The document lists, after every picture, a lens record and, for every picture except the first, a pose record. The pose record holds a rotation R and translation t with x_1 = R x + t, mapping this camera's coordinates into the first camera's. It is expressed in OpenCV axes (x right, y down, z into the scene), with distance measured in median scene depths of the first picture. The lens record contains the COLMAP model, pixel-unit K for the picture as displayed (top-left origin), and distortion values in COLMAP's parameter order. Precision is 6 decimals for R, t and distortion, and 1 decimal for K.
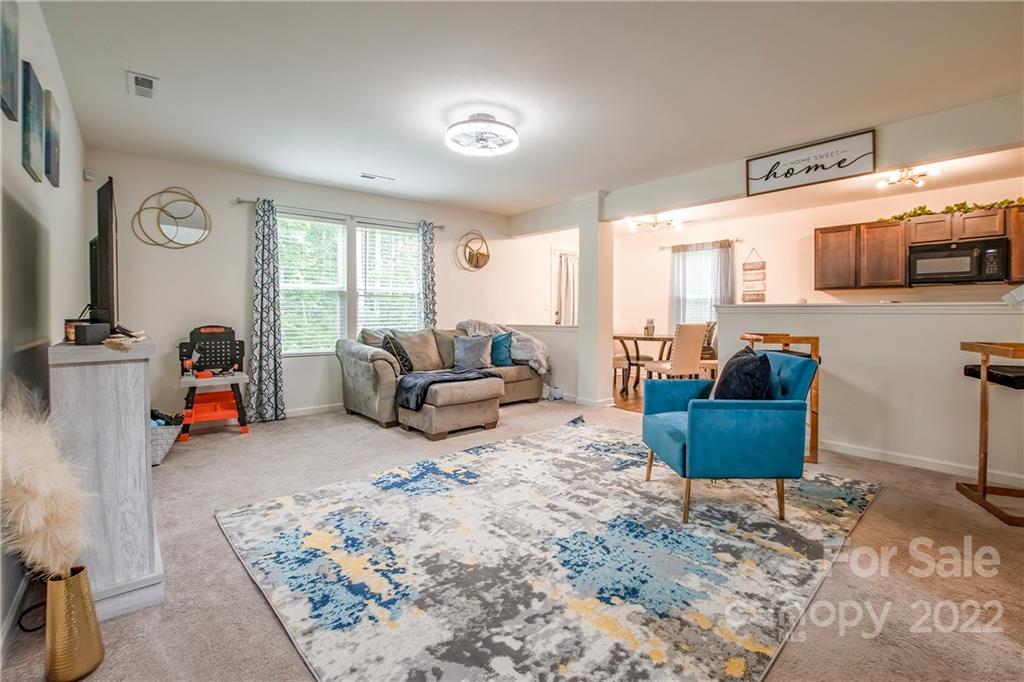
lens RADIAL K [[457.8, 0, 514.8], [0, 457.8, 317.0], [0, 0, 1]] dist [-0.001087, -0.000092]
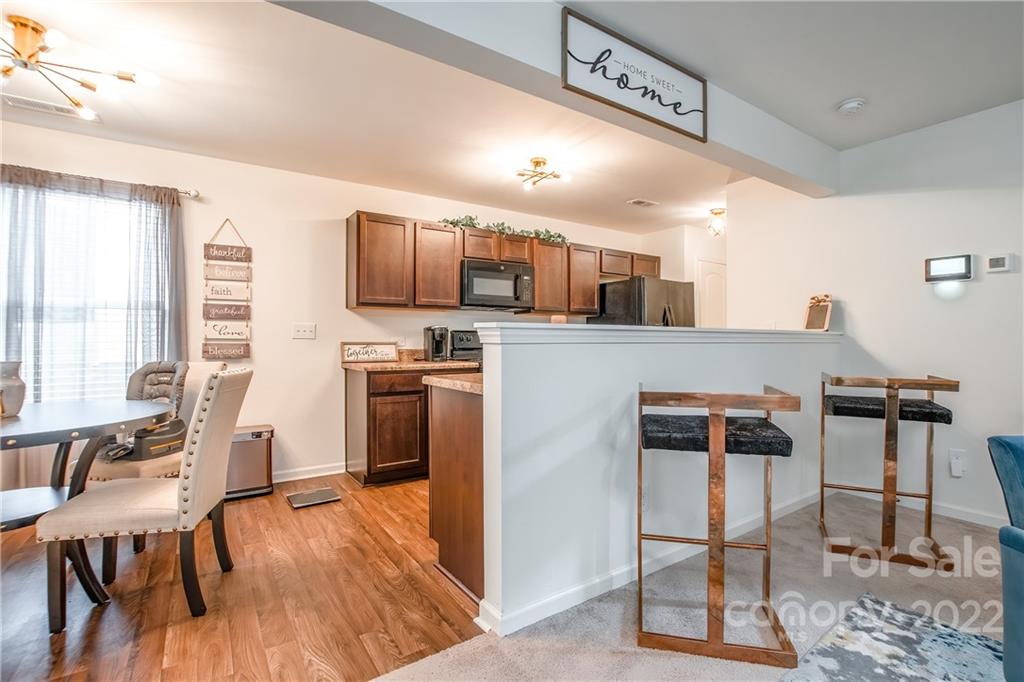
lens RADIAL K [[450.3, 0, 512.0], [0, 450.3, 341.0], [0, 0, 1]] dist [-0.003136, -0.000301]
pose [[0.106774, -0.005578, 0.994268, 0.043023], [0.009451, 0.999945, 0.004595, -0.009664], [-0.994238, 0.008906, 0.106821, 0.799708]]
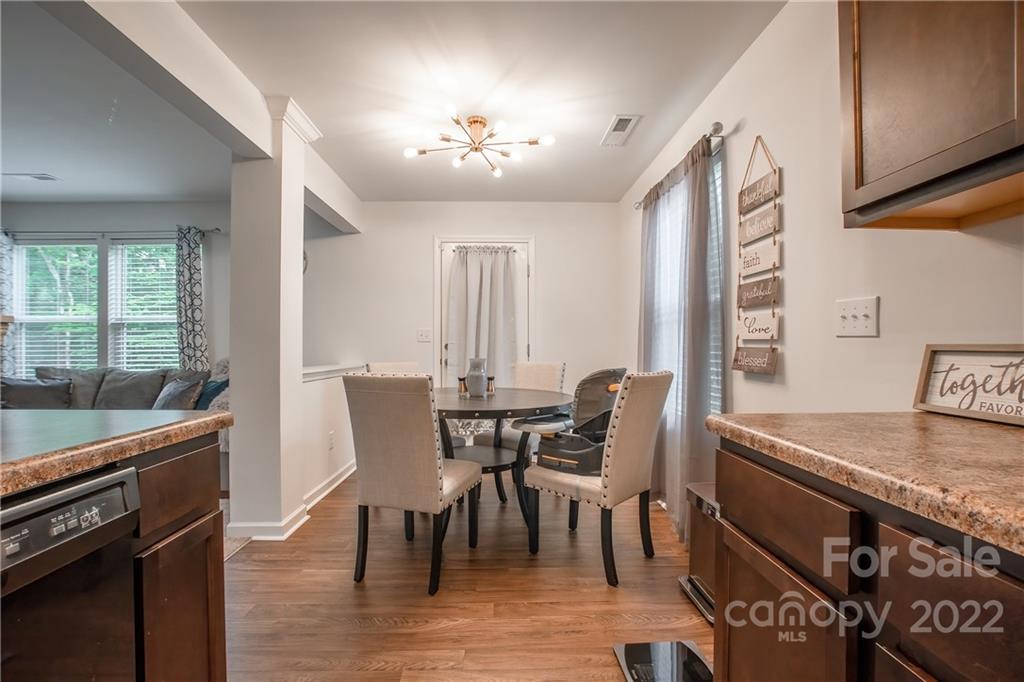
lens RADIAL K [[450.3, 0, 512.0], [0, 450.3, 341.0], [0, 0, 1]] dist [-0.003136, -0.000301]
pose [[0.789482, -0.018476, -0.613495, 0.753058], [0.010766, 0.999810, -0.016256, -0.007939], [0.613679, 0.006228, 0.789531, 0.845734]]
